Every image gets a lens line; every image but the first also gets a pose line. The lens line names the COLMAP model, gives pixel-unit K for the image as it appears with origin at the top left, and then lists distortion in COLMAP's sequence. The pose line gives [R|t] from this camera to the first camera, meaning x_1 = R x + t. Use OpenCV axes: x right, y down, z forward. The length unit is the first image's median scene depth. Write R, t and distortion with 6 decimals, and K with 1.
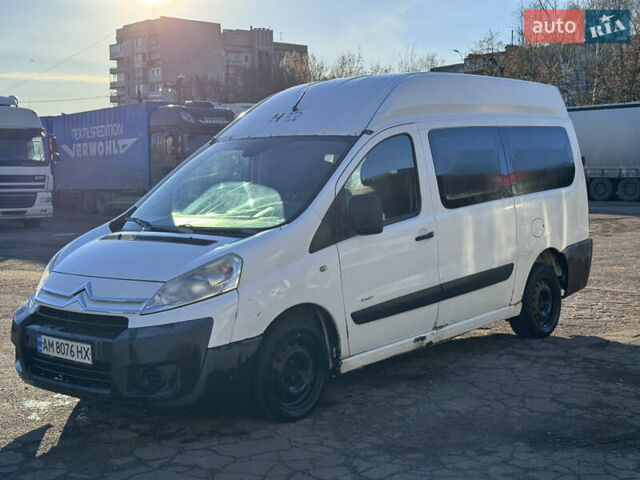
lens RADIAL K [[865.2, 0, 320.0], [0, 865.2, 240.0], [0, 0, 1]] dist [0.132608, -0.042491]
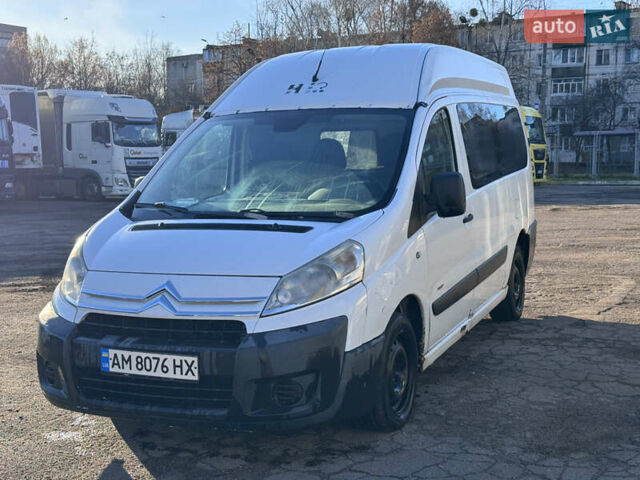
lens RADIAL K [[865.2, 0, 320.0], [0, 865.2, 240.0], [0, 0, 1]] dist [0.132608, -0.042491]
pose [[0.956194, -0.028385, 0.291353, -0.371397], [0.025237, 0.999575, 0.014559, 0.001859], [-0.291643, -0.006569, 0.956505, 0.183741]]
